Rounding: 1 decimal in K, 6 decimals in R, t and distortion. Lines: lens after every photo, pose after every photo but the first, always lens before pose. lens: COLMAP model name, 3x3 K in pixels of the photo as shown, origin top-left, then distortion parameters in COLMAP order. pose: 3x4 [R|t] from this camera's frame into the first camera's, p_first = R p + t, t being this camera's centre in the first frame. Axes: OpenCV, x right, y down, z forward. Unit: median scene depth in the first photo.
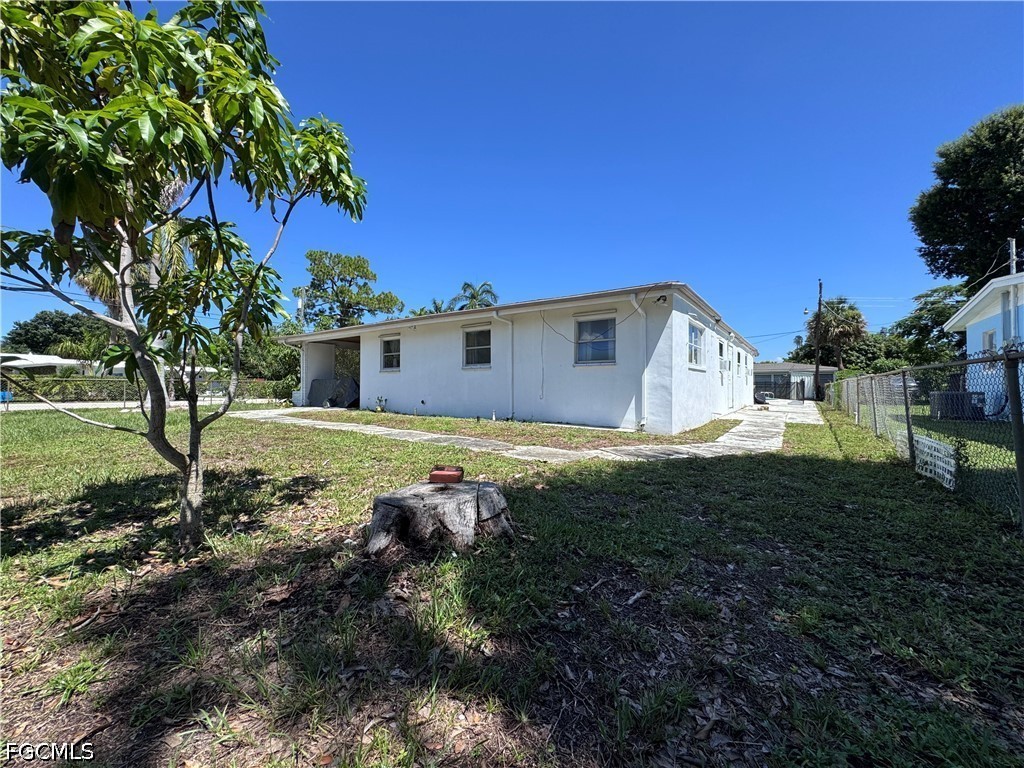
lens RADIAL K [[408.4, 0, 511.3], [0, 408.4, 379.5], [0, 0, 1]] dist [-0.008991, 0.000053]
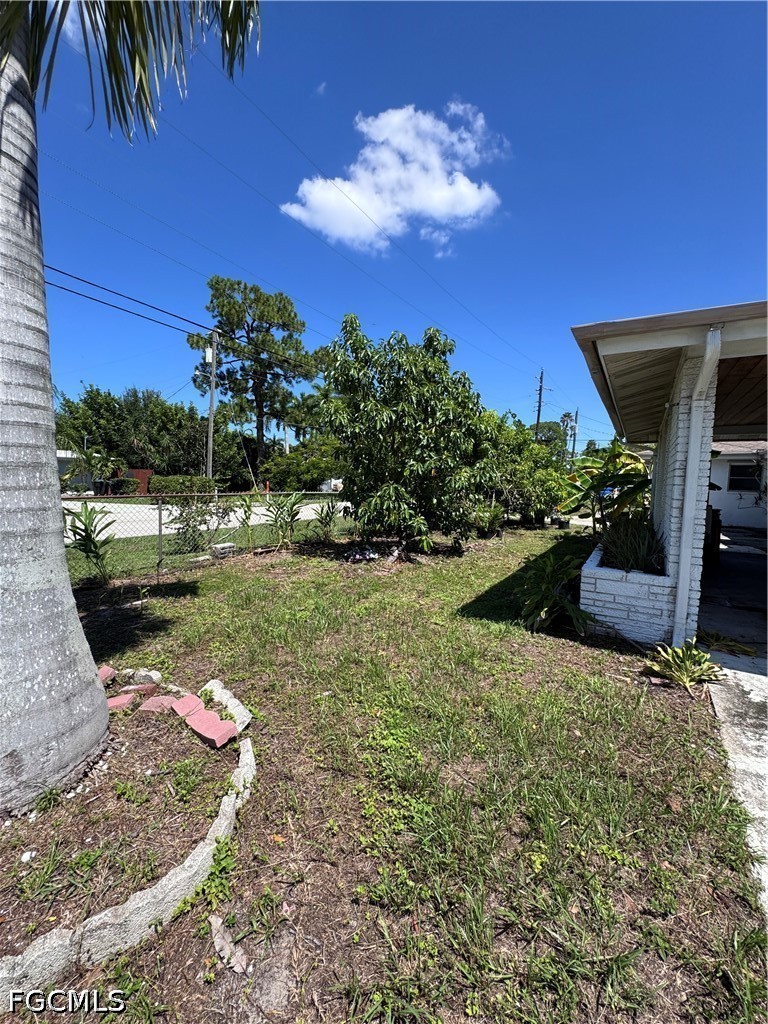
lens RADIAL K [[408.4, 0, 387.4], [0, 408.4, 509.0], [0, 0, 1]] dist [-0.008991, 0.000053]
pose [[0.997633, 0.021609, 0.065276, -0.840933], [-0.027571, 0.995389, 0.091868, -0.034678], [-0.062990, -0.093450, 0.993629, 0.983432]]
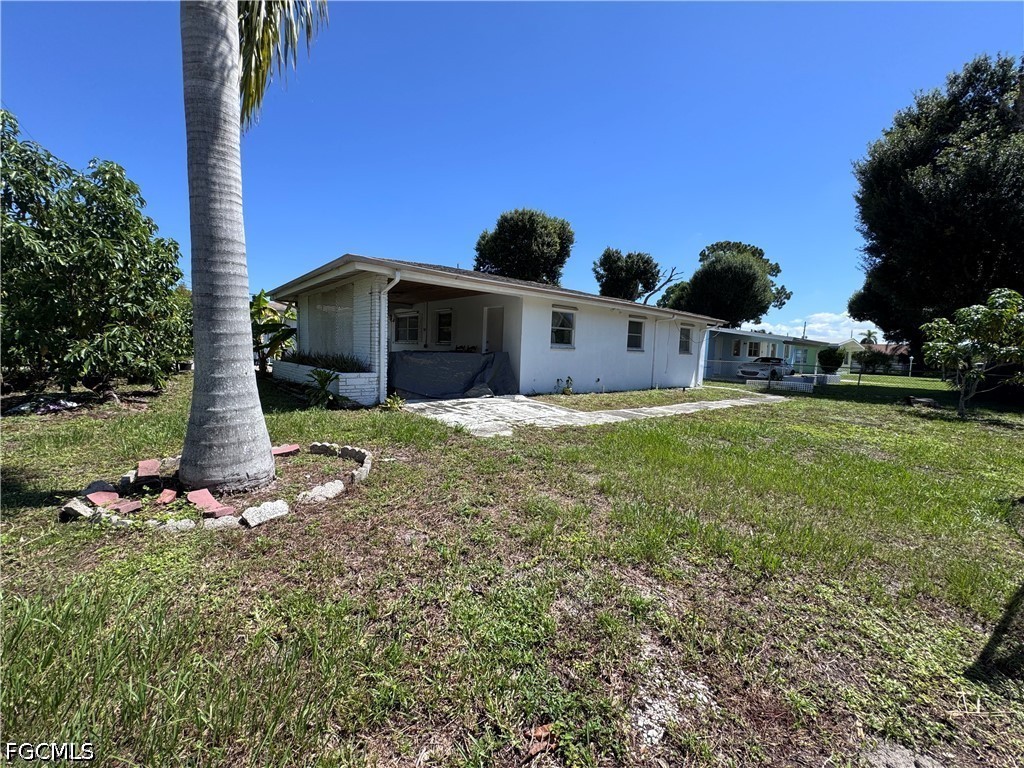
lens RADIAL K [[408.4, 0, 512.0], [0, 408.4, 379.7], [0, 0, 1]] dist [-0.008991, 0.000053]
pose [[0.256517, -0.064377, 0.964393, -1.197980], [-0.056187, 0.995099, 0.081372, -0.018109], [-0.964905, -0.075060, 0.251642, 0.882313]]
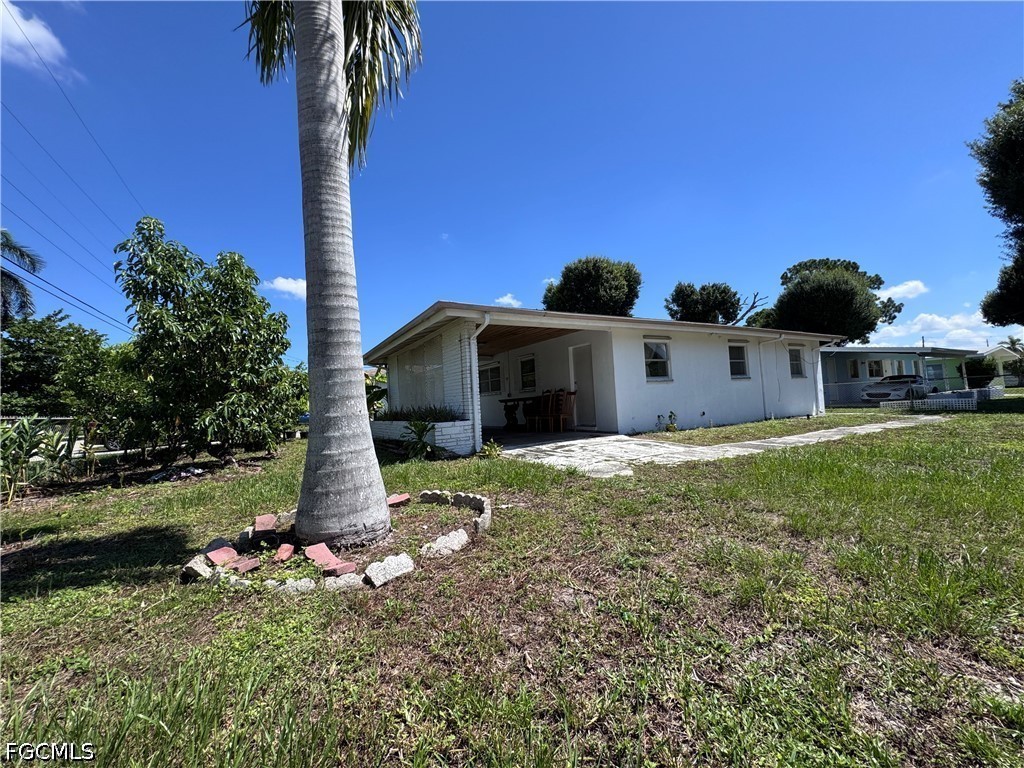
lens RADIAL K [[408.4, 0, 512.0], [0, 408.4, 380.3], [0, 0, 1]] dist [-0.008991, 0.000053]
pose [[0.419384, 0.027324, 0.907398, -1.168958], [0.032905, 0.998433, -0.045274, 0.005497], [-0.907213, 0.048845, 0.417827, 0.933705]]
